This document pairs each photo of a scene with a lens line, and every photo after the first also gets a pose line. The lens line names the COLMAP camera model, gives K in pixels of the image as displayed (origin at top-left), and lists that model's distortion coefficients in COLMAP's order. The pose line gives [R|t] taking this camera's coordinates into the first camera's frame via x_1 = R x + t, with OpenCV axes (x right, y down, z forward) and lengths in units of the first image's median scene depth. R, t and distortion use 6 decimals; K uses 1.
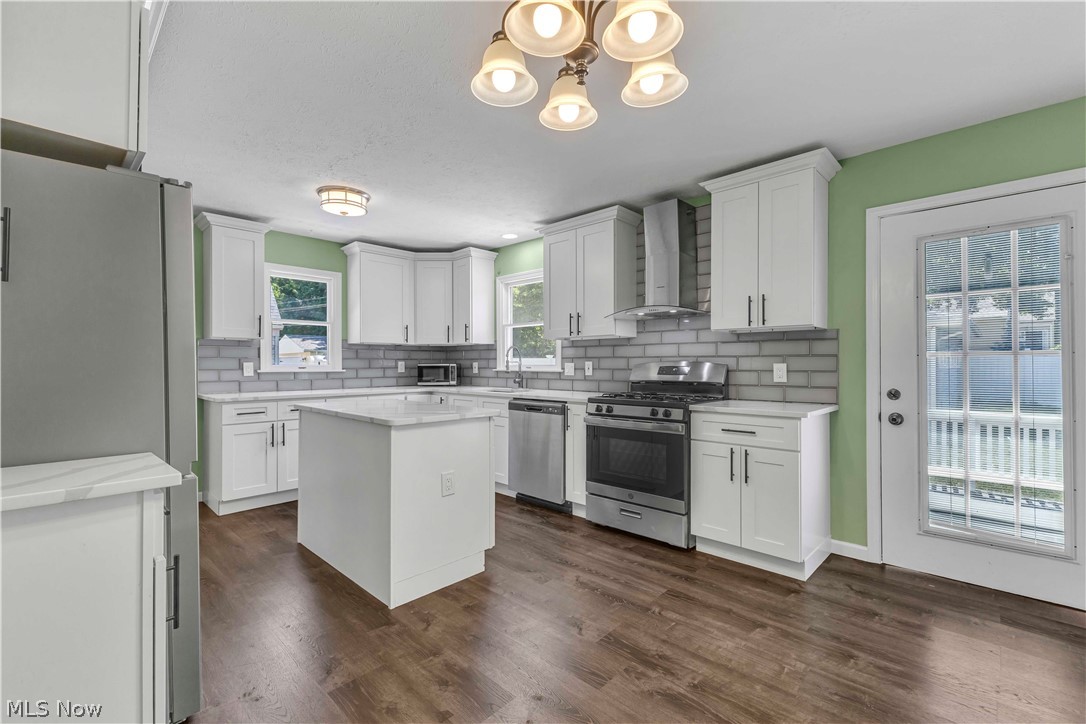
lens RADIAL K [[473.1, 0, 545.1], [0, 473.1, 352.8], [0, 0, 1]] dist [0.007794, -0.001892]
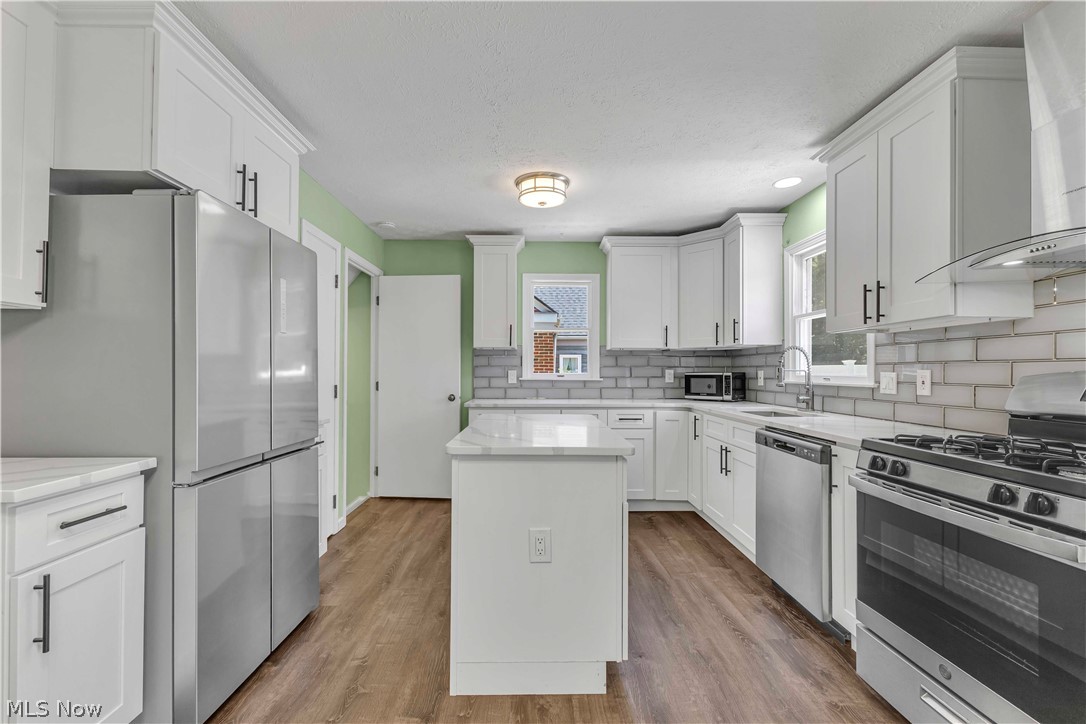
lens RADIAL K [[473.1, 0, 542.2], [0, 473.1, 363.4], [0, 0, 1]] dist [0.007794, -0.001892]
pose [[0.702173, -0.009172, -0.711947, 0.174077], [0.012563, 0.999921, -0.000491, 0.005812], [0.711895, -0.008600, 0.702233, 0.307355]]
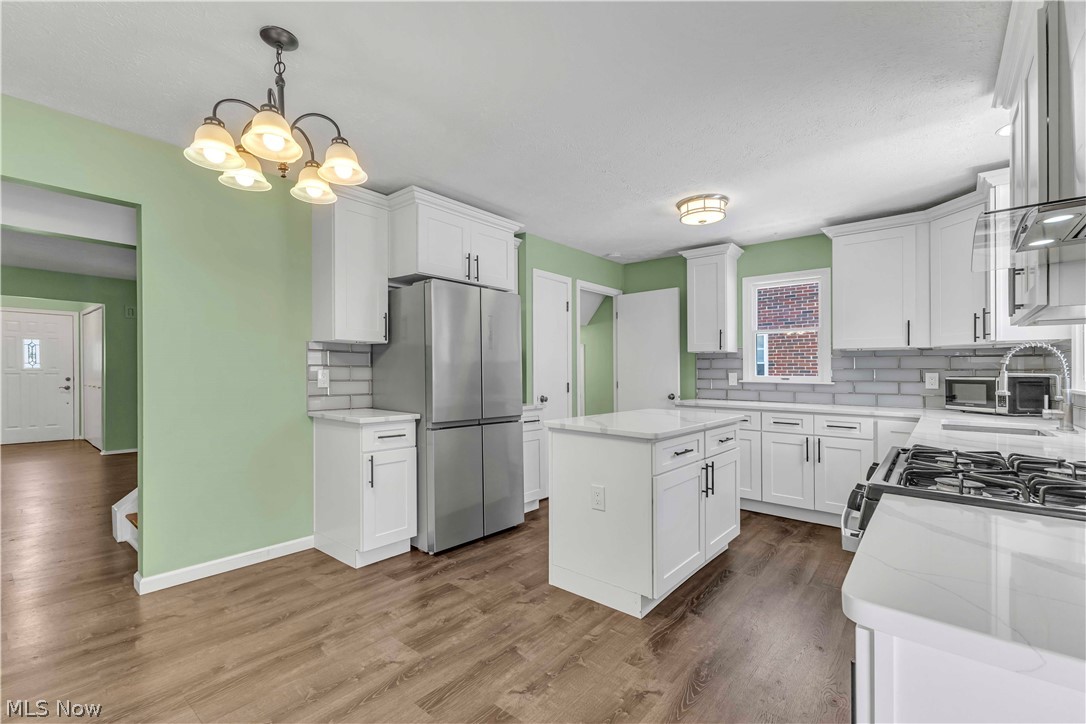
lens RADIAL K [[473.1, 0, 534.4], [0, 473.1, 376.9], [0, 0, 1]] dist [0.007794, -0.001892]
pose [[0.054059, 0.012425, -0.998460, 0.443293], [0.013703, 0.999819, 0.013184, 0.008657], [0.998444, -0.014395, 0.053879, 0.485245]]
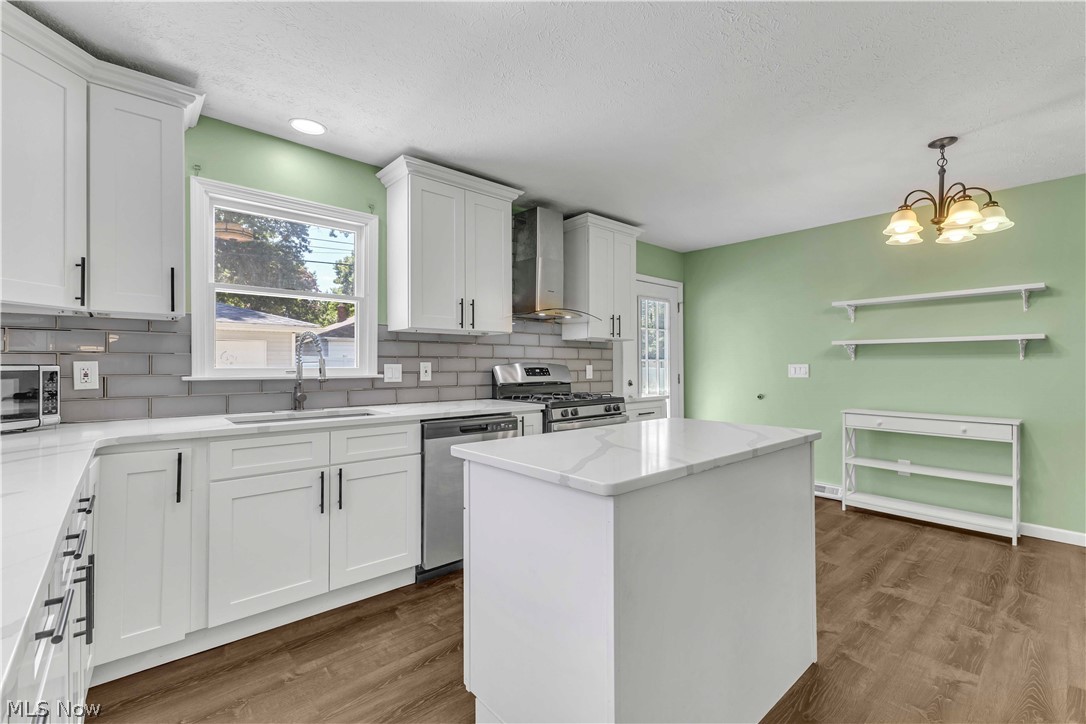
lens RADIAL K [[473.1, 0, 536.0], [0, 473.1, 364.1], [0, 0, 1]] dist [0.007794, -0.001892]
pose [[0.093770, 0.005053, 0.995581, -0.641514], [-0.020729, 0.999780, -0.003122, 0.020048], [-0.995378, -0.020344, 0.093854, 0.759198]]
